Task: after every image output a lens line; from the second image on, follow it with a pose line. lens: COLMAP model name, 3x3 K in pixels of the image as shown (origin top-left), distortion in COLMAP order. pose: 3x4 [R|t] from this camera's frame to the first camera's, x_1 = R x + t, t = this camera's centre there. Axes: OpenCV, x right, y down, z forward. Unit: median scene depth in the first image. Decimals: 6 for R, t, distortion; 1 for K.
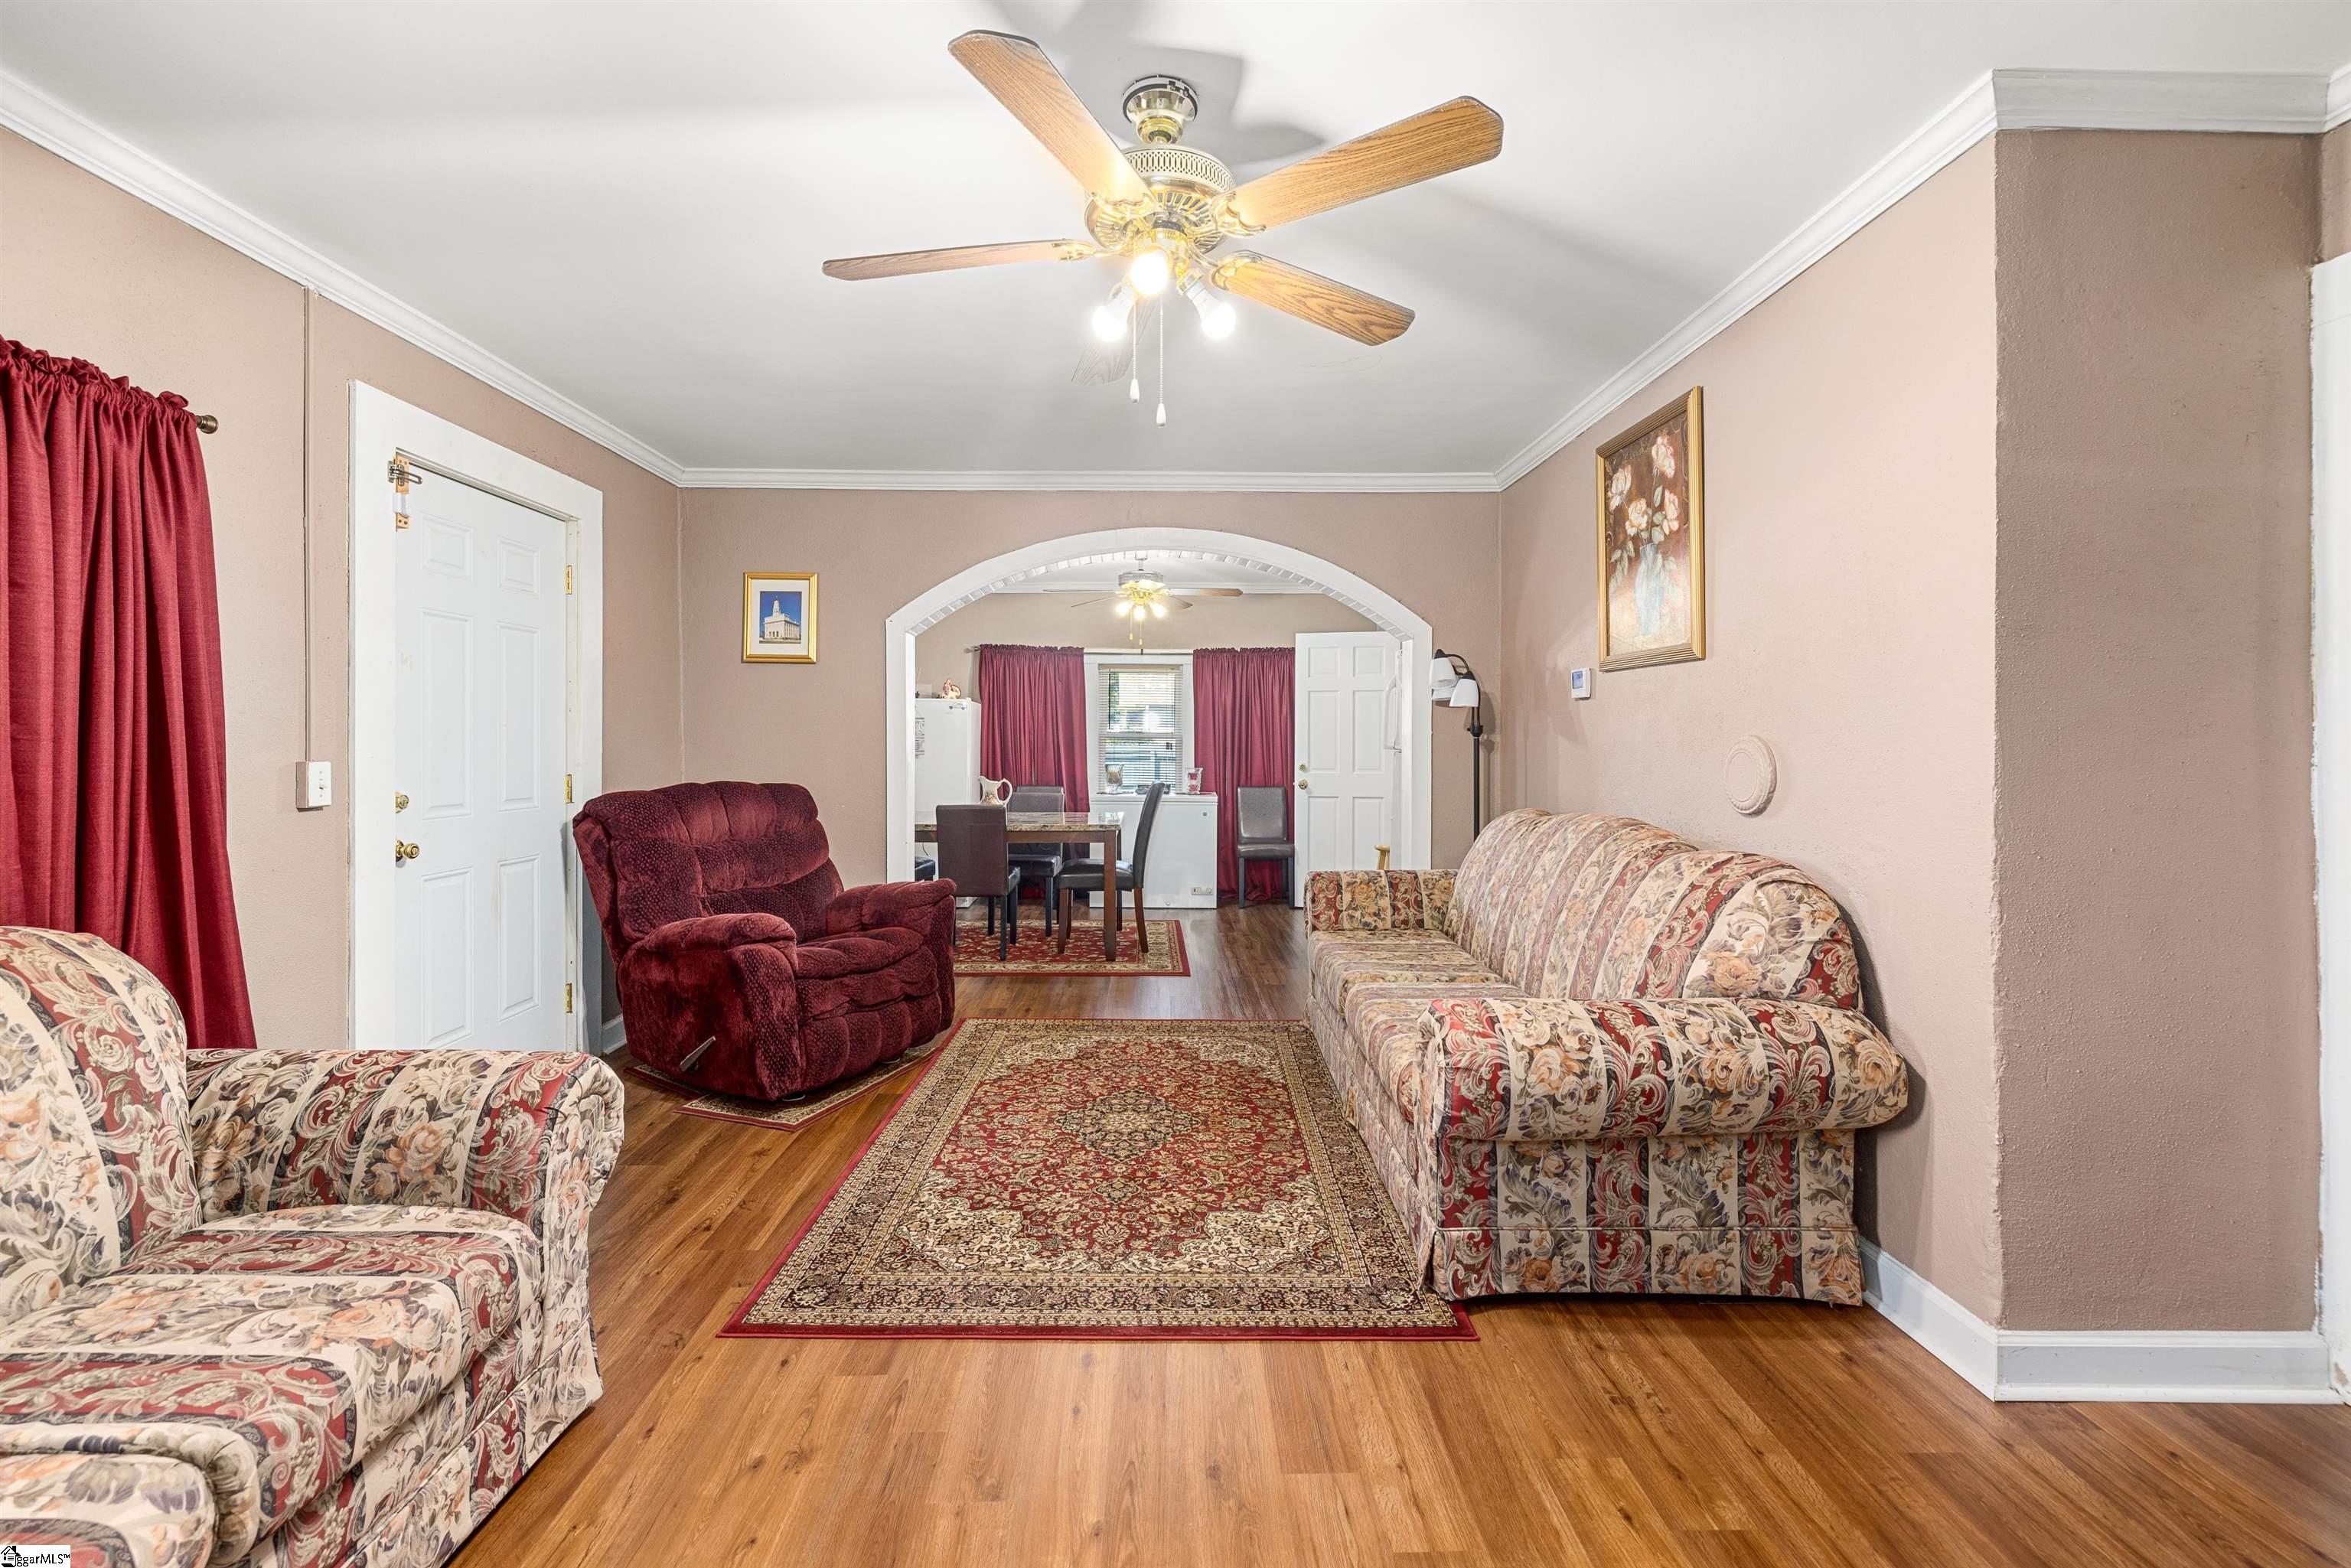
lens RADIAL K [[994.8, 0, 1179.4], [0, 994.8, 738.8], [0, 0, 1]] dist [-0.003385, 0.000087]
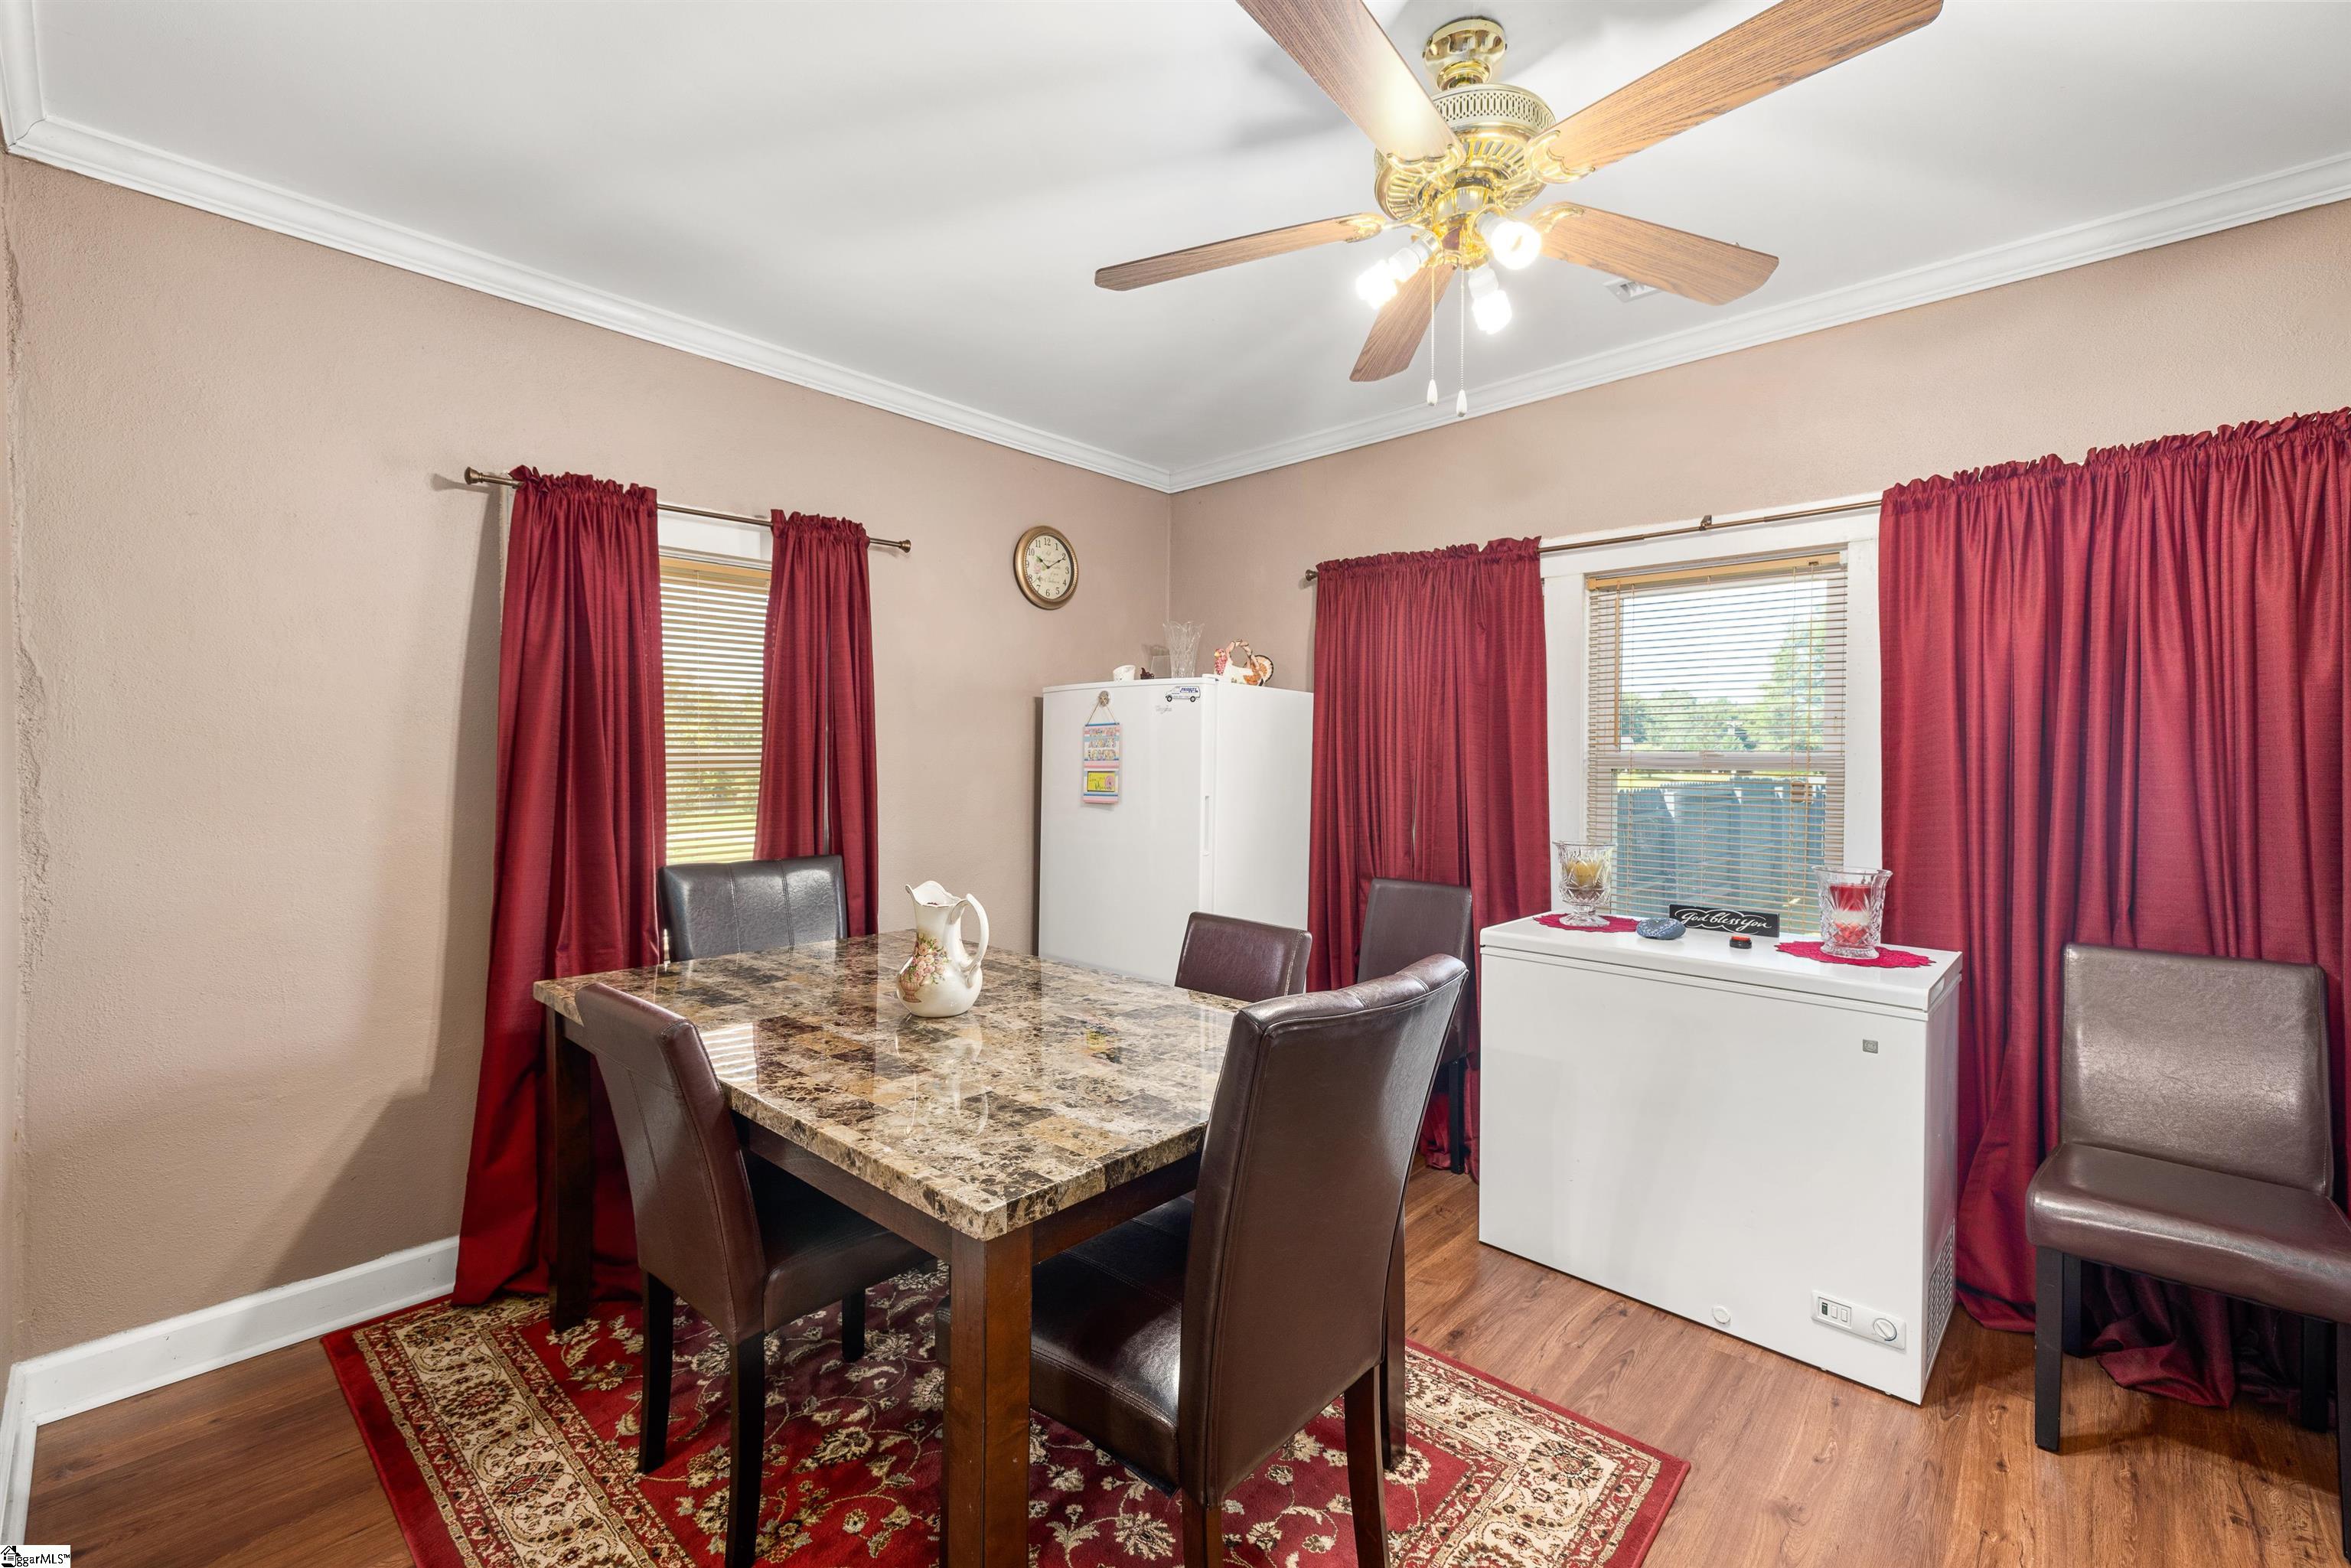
lens RADIAL K [[994.8, 0, 1161.0], [0, 994.8, 766.5], [0, 0, 1]] dist [-0.003385, 0.000087]
pose [[0.718656, 0.005353, -0.695346, 0.219327], [-0.003794, 0.999986, 0.003776, -0.006394], [0.695356, -0.000076, 0.718666, 1.937569]]
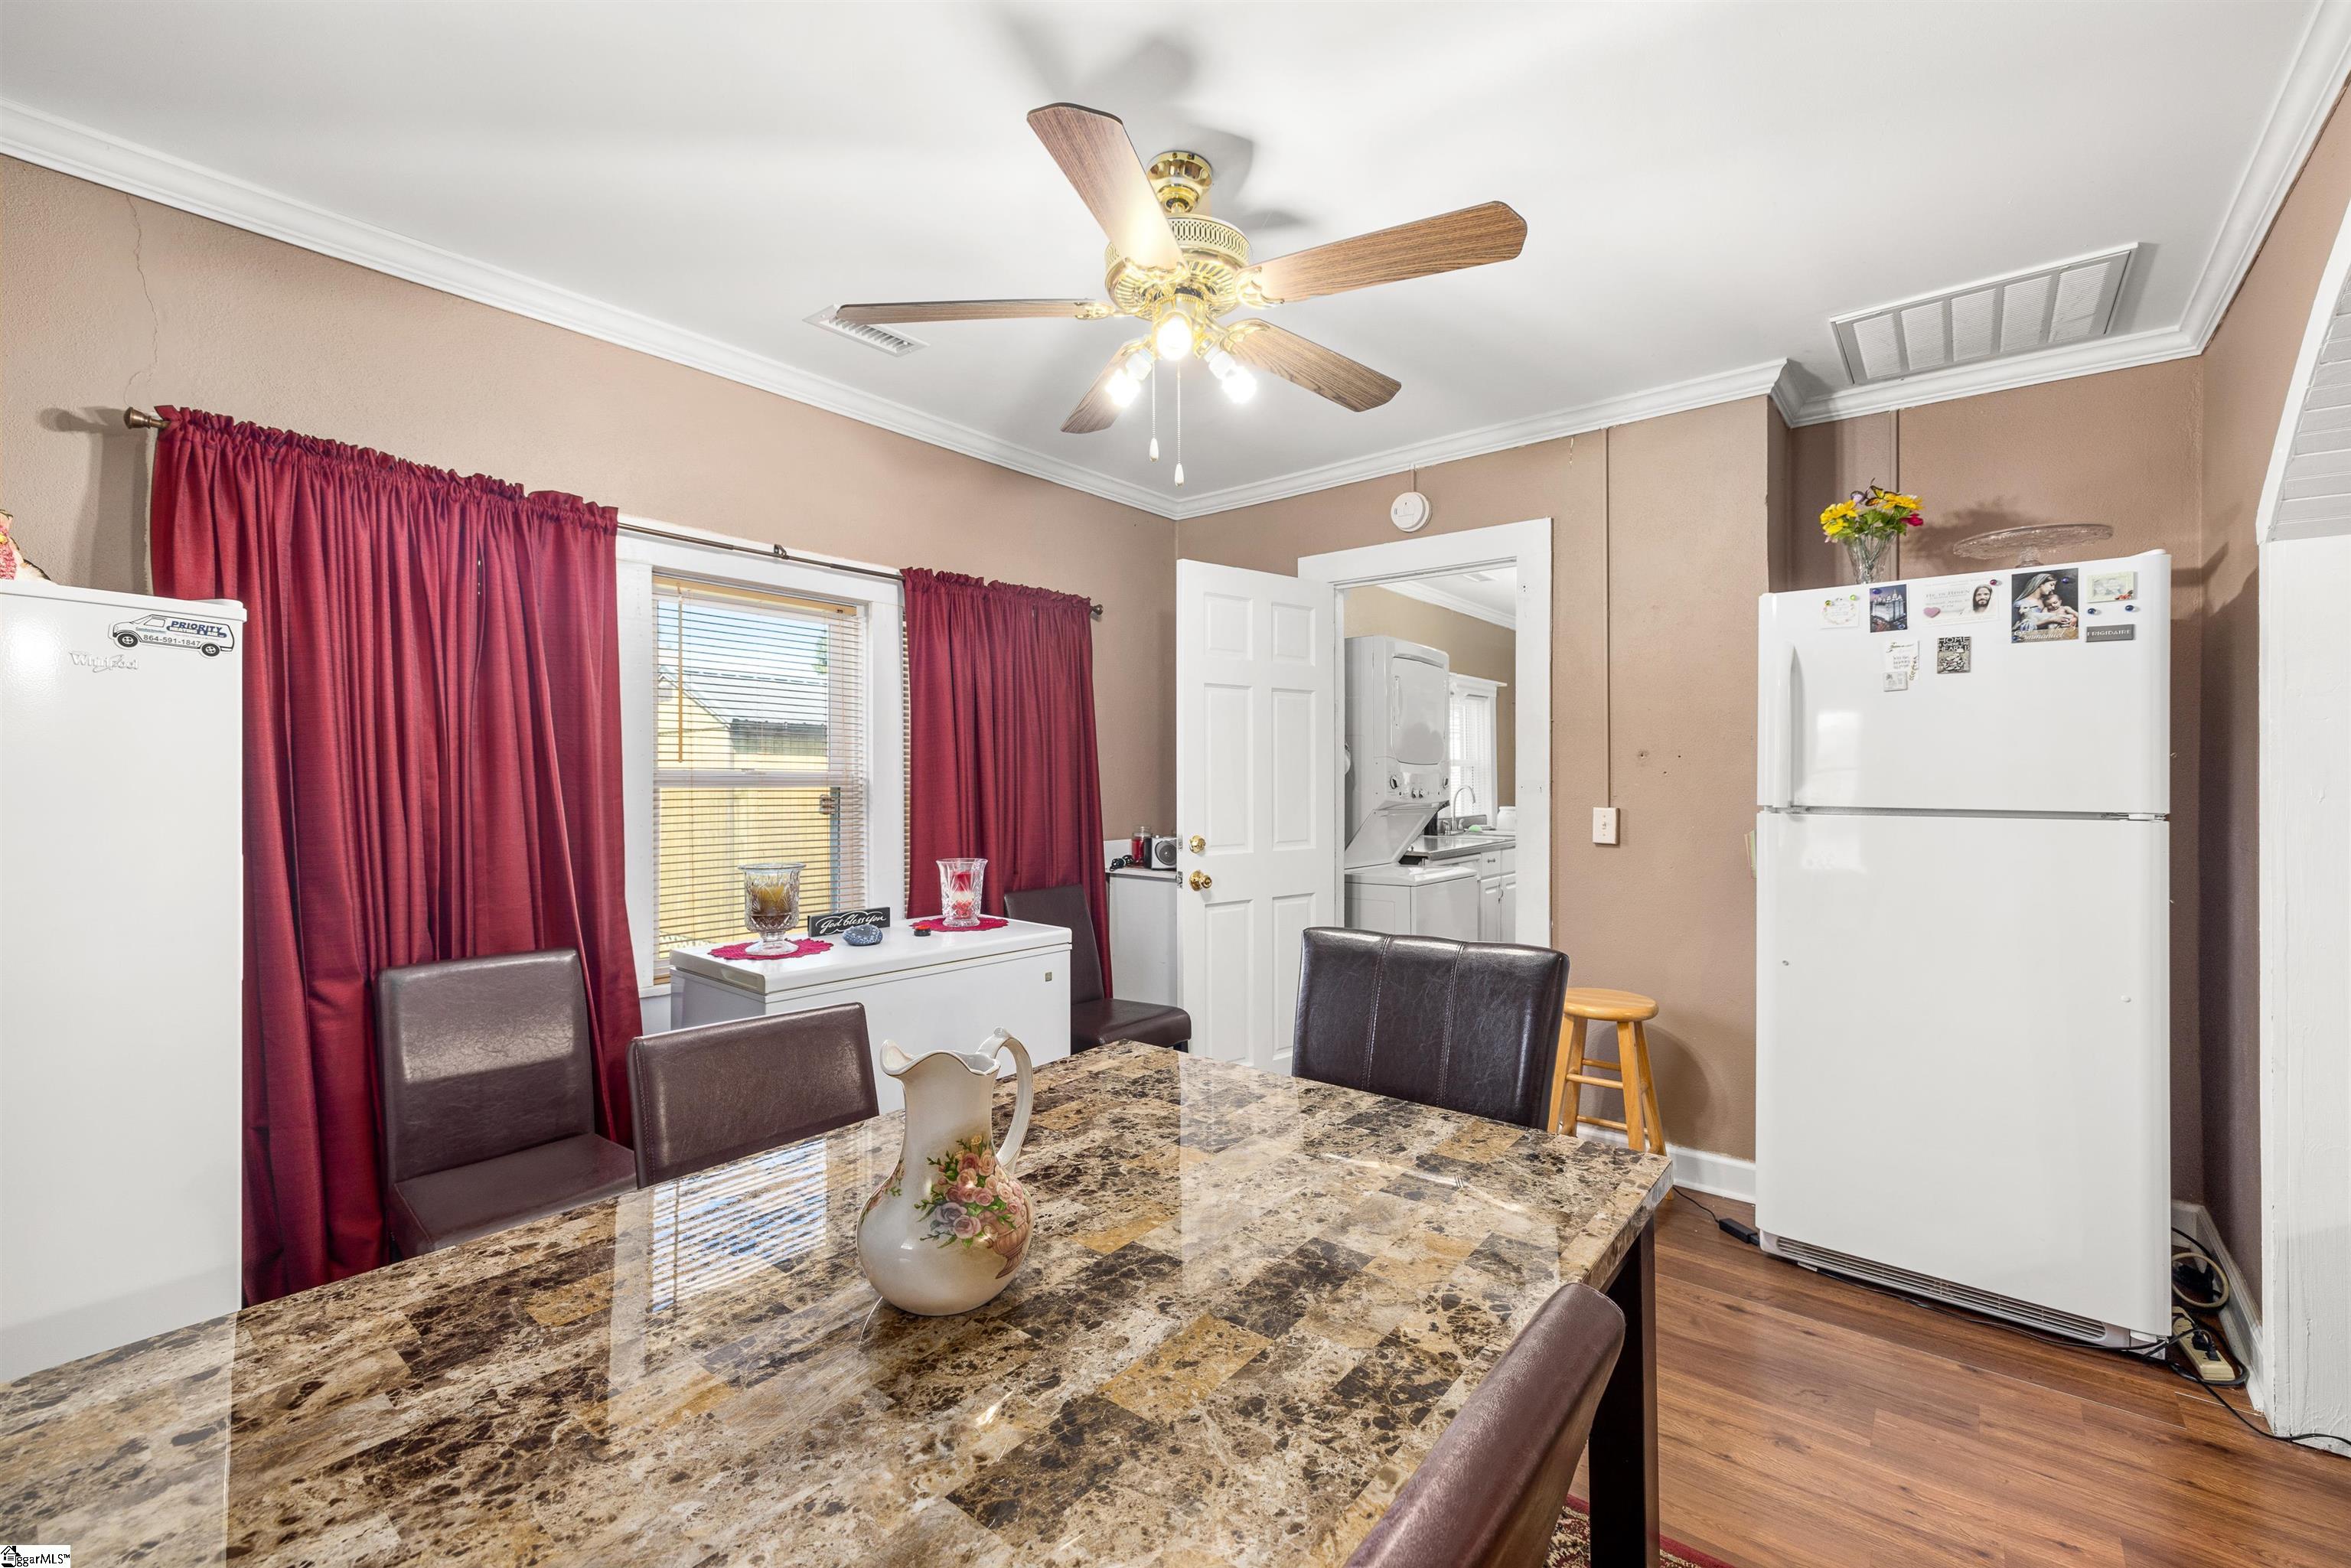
lens RADIAL K [[994.8, 0, 1164.9], [0, 994.8, 780.8], [0, 0, 1]] dist [-0.003385, 0.000087]
pose [[0.644077, -0.004734, 0.764946, -0.724547], [0.004161, 0.999988, 0.002684, -0.009399], [-0.764949, 0.001454, 0.644089, 2.067127]]
